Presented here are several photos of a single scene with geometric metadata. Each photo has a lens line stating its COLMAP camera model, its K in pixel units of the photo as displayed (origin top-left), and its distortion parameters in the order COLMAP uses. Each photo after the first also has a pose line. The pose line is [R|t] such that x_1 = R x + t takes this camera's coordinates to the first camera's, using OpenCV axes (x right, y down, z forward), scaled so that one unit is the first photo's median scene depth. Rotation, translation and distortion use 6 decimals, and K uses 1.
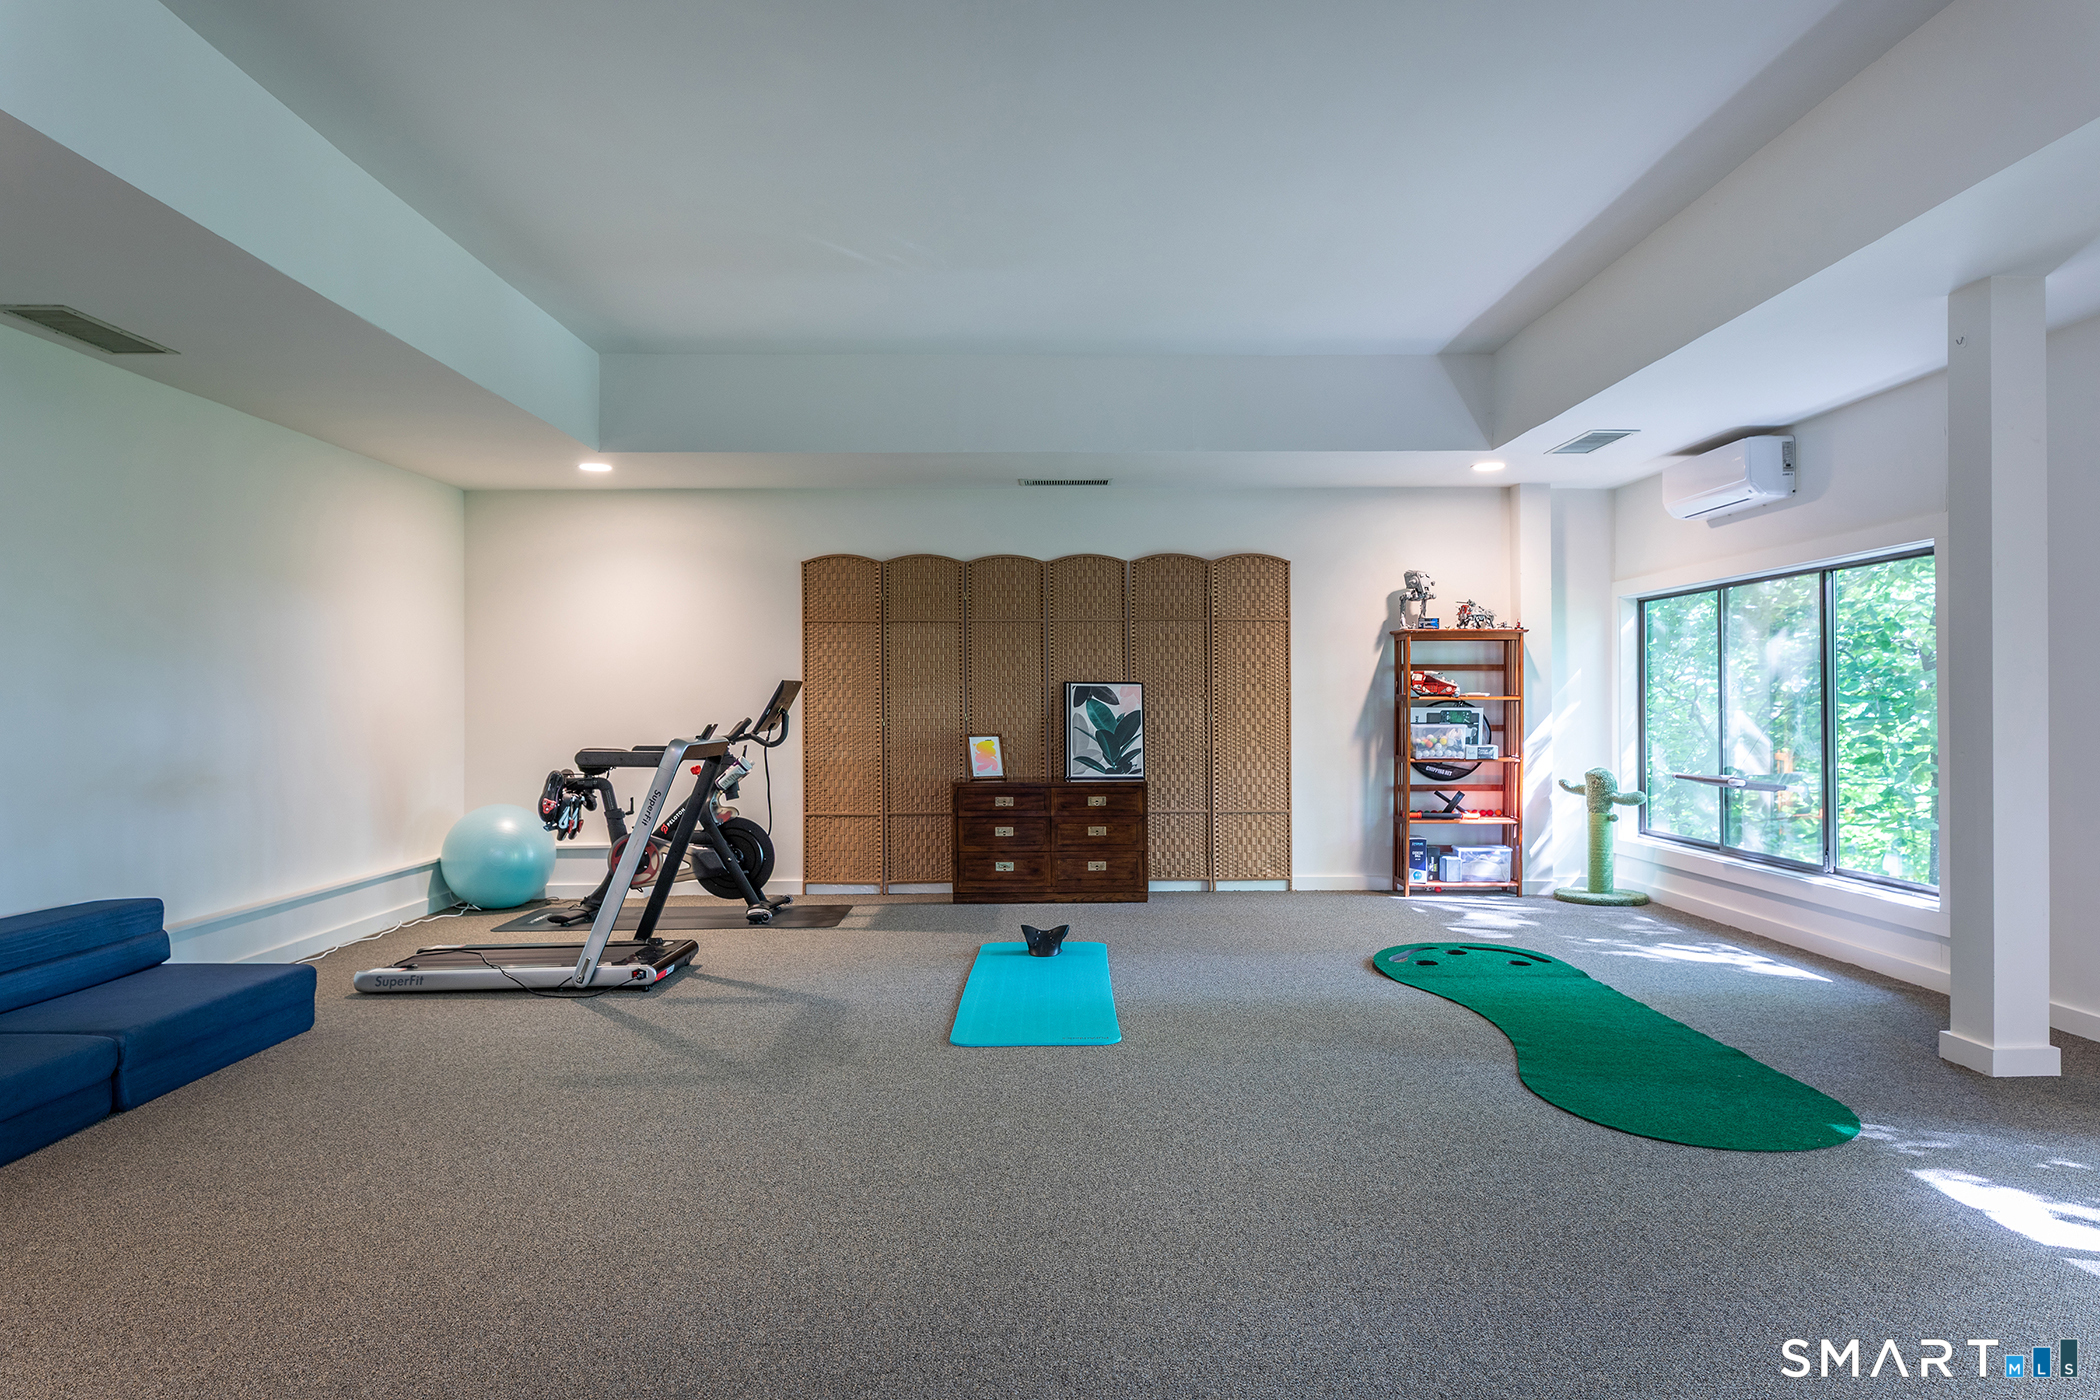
lens RADIAL K [[1276.5, 0, 1048.4], [0, 1276.5, 696.9], [0, 0, 1]] dist [0.020528, 0.000950]
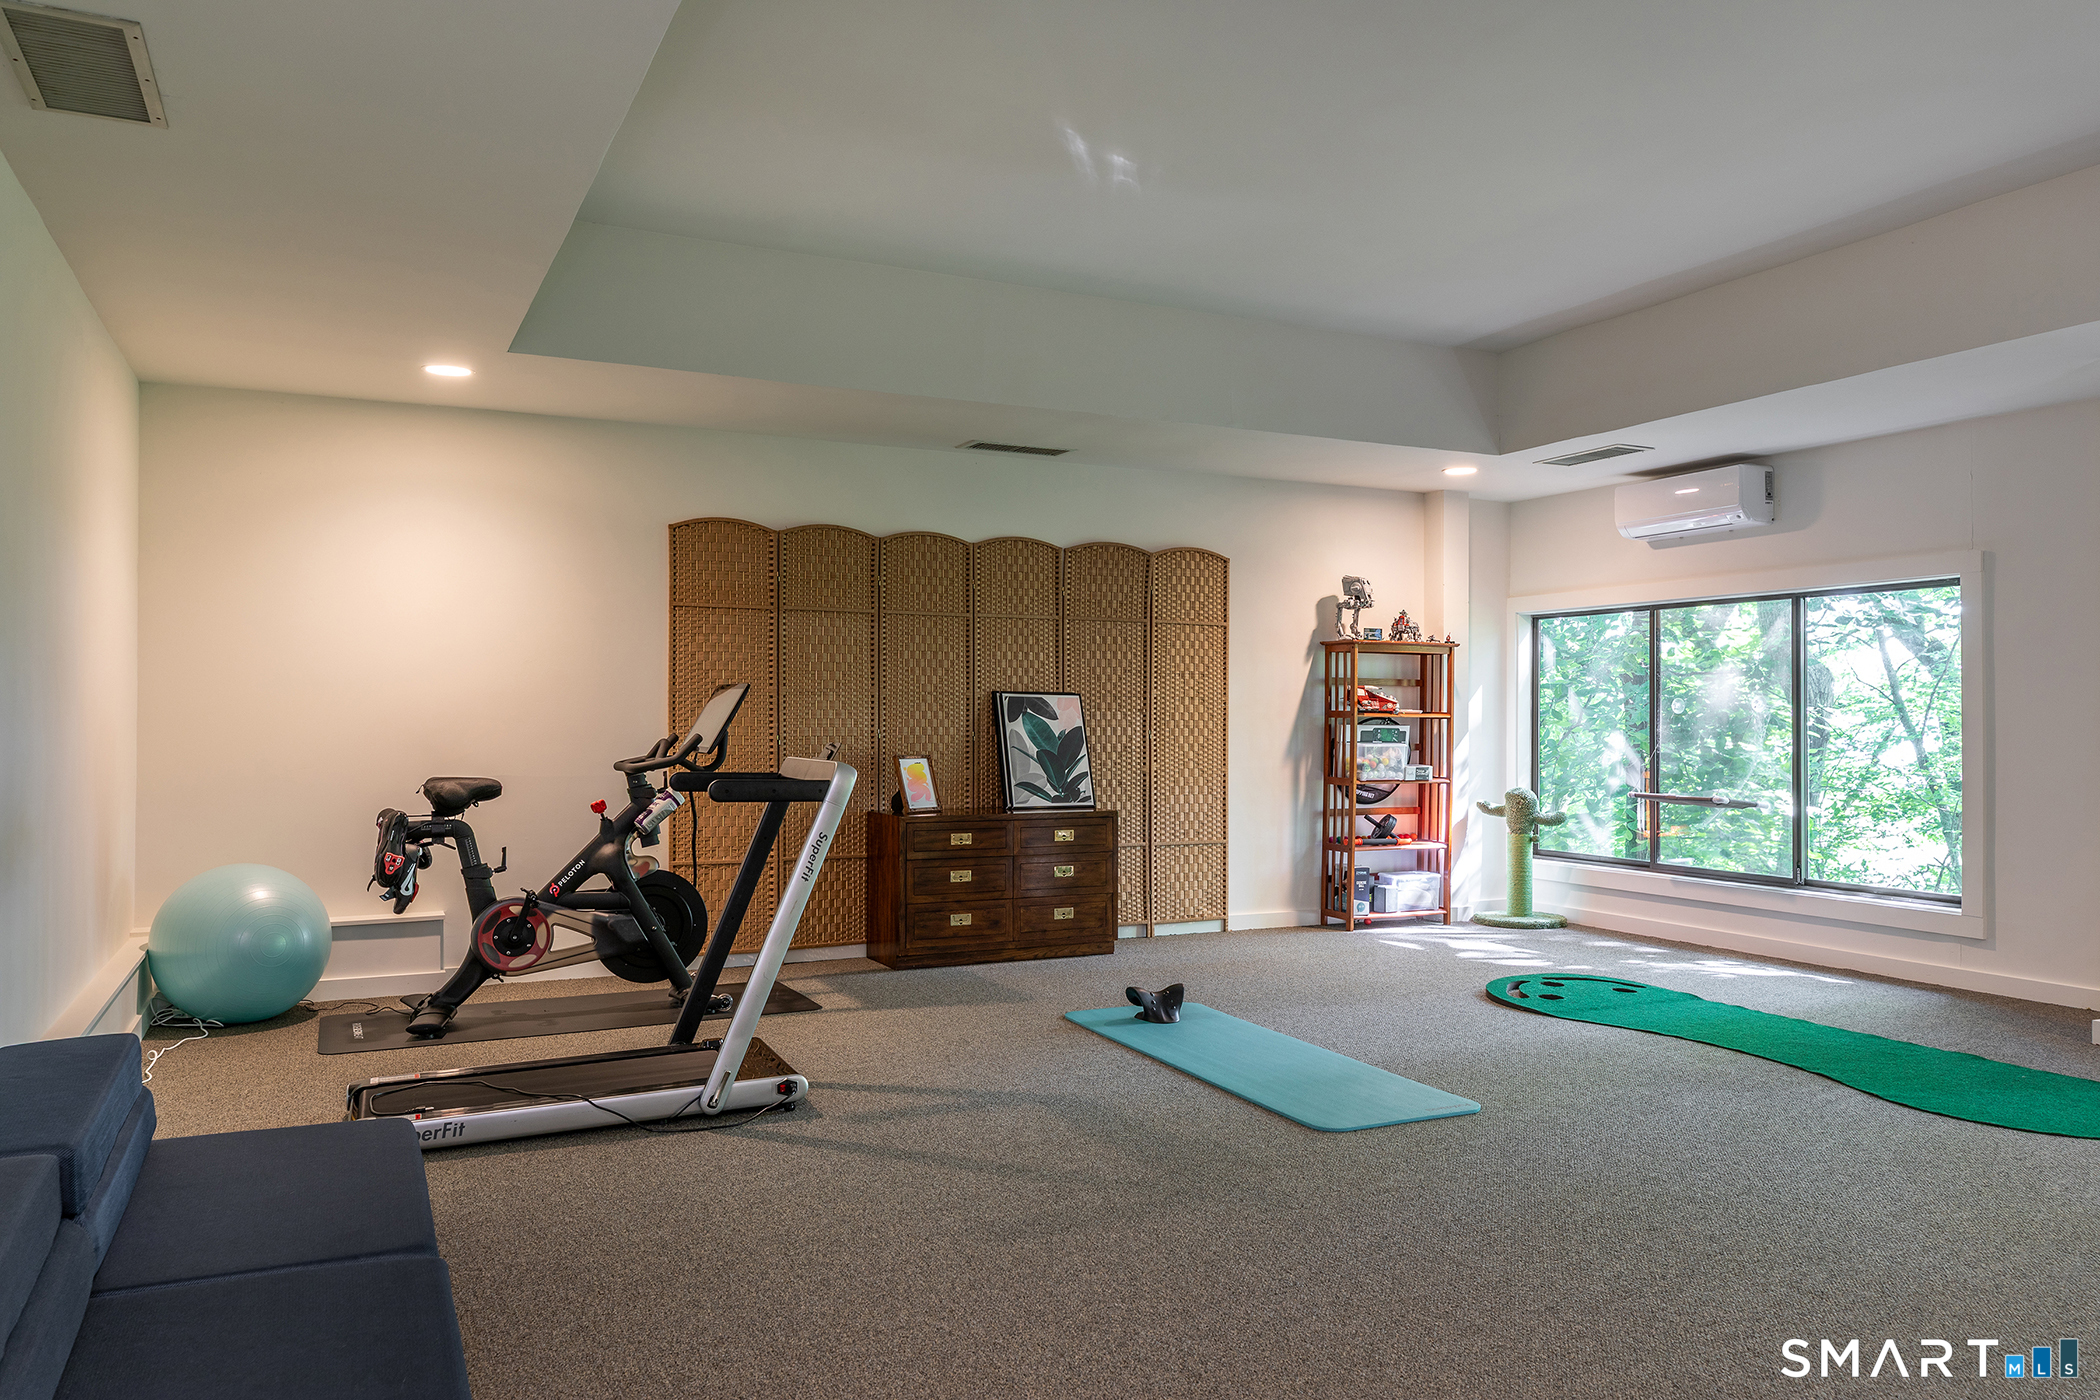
lens RADIAL K [[1509.6, 0, 1050.8], [0, 1509.6, 705.6], [0, 0, 1]] dist [0.025527, -0.009959]
pose [[0.903776, 0.011128, 0.427862, -0.380260], [-0.009567, 0.999937, -0.005799, 0.002808], [-0.427900, 0.001148, 0.903825, 0.111610]]
